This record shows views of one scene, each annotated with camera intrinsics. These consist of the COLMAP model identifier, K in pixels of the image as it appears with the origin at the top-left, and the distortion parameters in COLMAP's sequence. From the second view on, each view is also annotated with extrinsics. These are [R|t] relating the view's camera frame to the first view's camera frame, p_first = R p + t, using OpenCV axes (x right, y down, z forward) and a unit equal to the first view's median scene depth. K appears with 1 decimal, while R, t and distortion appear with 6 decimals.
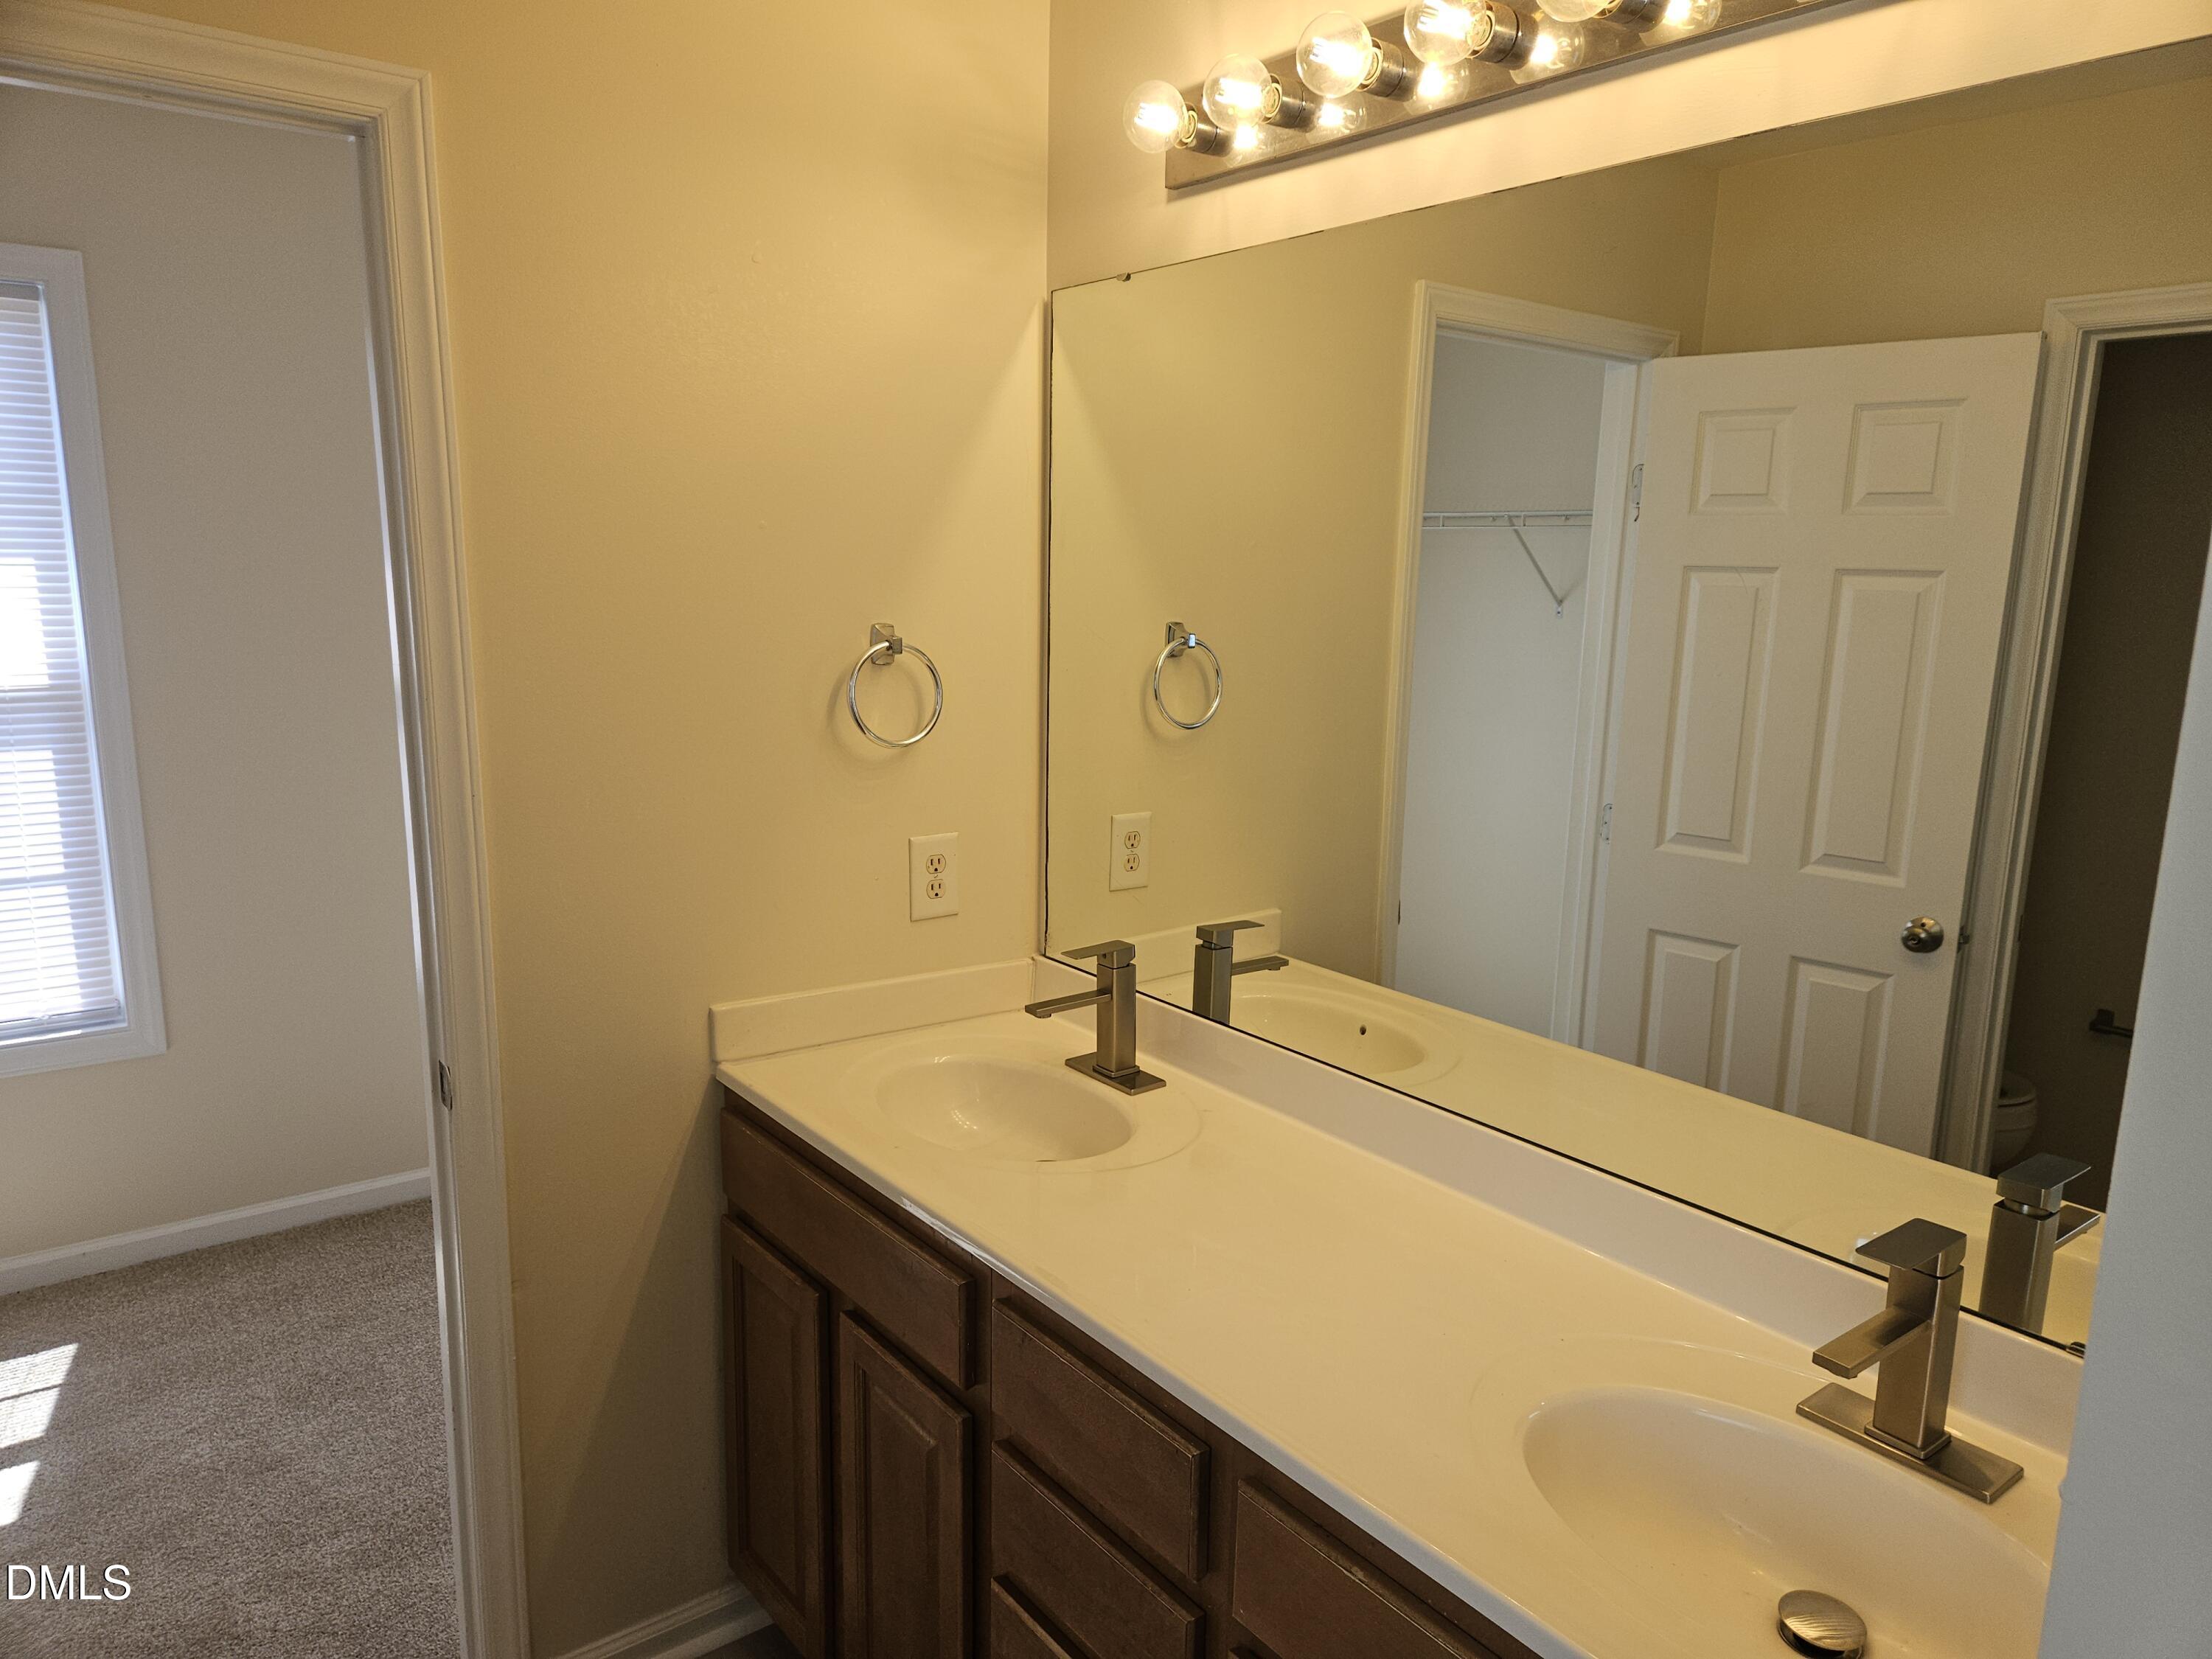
lens RADIAL K [[1467.8, 0, 1054.6], [0, 1467.8, 828.8], [0, 0, 1]] dist [0.001830, -0.001309]
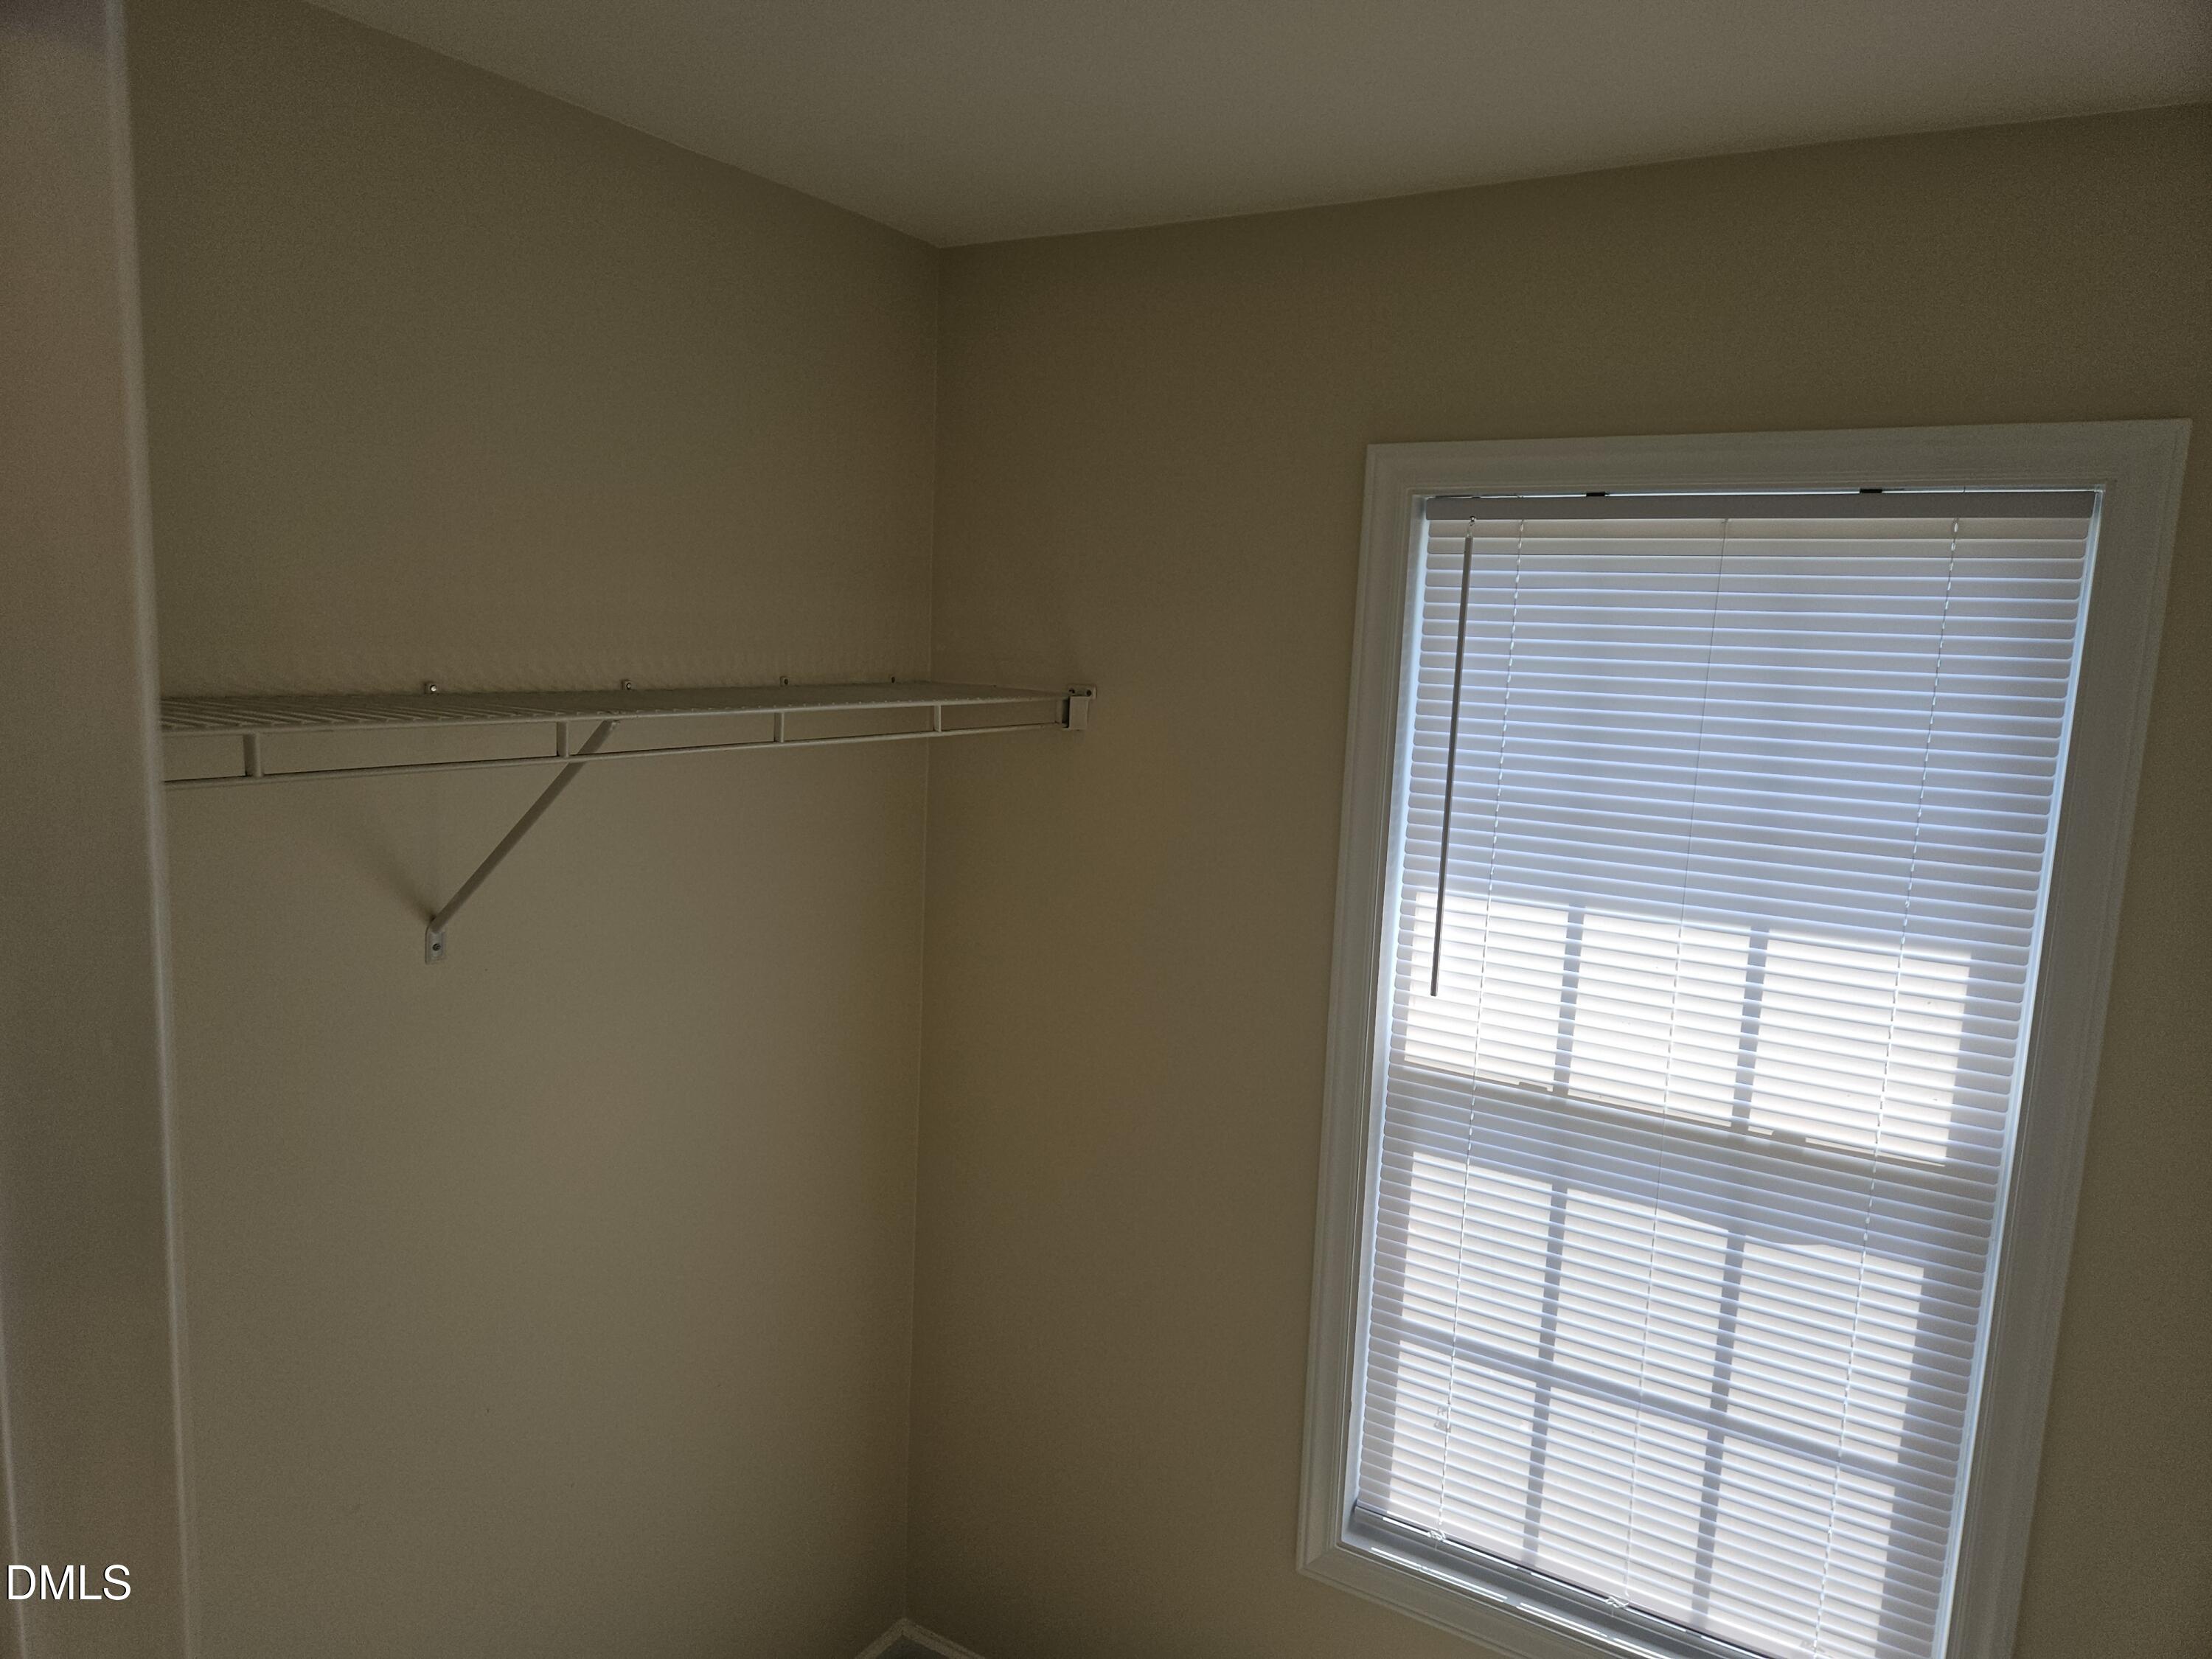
lens RADIAL K [[1467.8, 0, 1054.6], [0, 1467.8, 828.8], [0, 0, 1]] dist [0.001830, -0.001309]
pose [[0.375793, 0.136037, -0.916664, -0.300988], [-0.203150, 0.977199, 0.061738, -0.189496], [0.904163, 0.163019, 0.394861, 0.428093]]
